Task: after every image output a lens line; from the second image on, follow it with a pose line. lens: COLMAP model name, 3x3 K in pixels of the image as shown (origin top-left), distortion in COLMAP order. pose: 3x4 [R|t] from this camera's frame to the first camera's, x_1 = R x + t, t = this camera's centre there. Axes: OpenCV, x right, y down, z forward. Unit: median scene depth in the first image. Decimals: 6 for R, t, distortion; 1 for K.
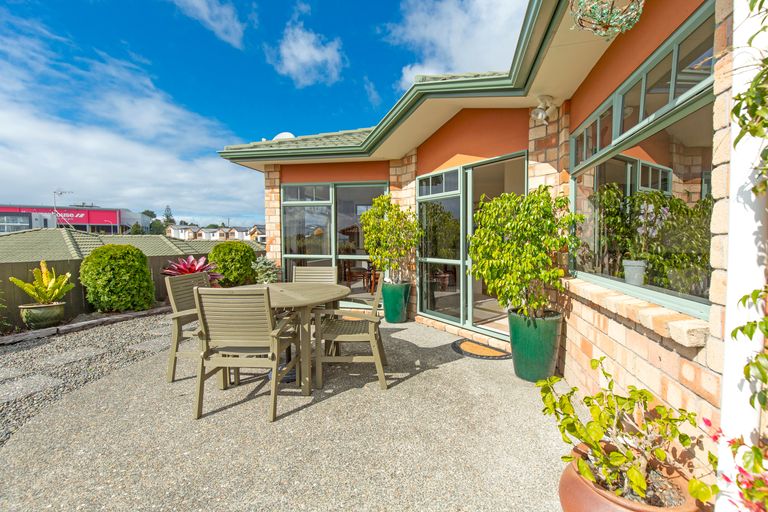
lens RADIAL K [[347.8, 0, 391.5], [0, 347.8, 255.1], [0, 0, 1]] dist [0.002104, 0.000137]
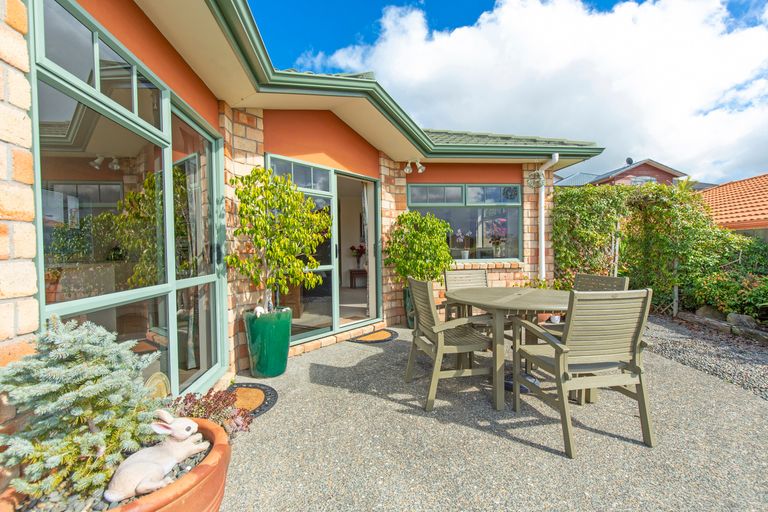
lens RADIAL K [[347.8, 0, 391.5], [0, 347.8, 255.1], [0, 0, 1]] dist [0.002104, 0.000137]
pose [[-0.333059, -0.013105, 0.942815, -0.625172], [0.058806, 0.997668, 0.034641, -0.029714], [-0.941070, 0.066981, -0.331512, 0.948574]]
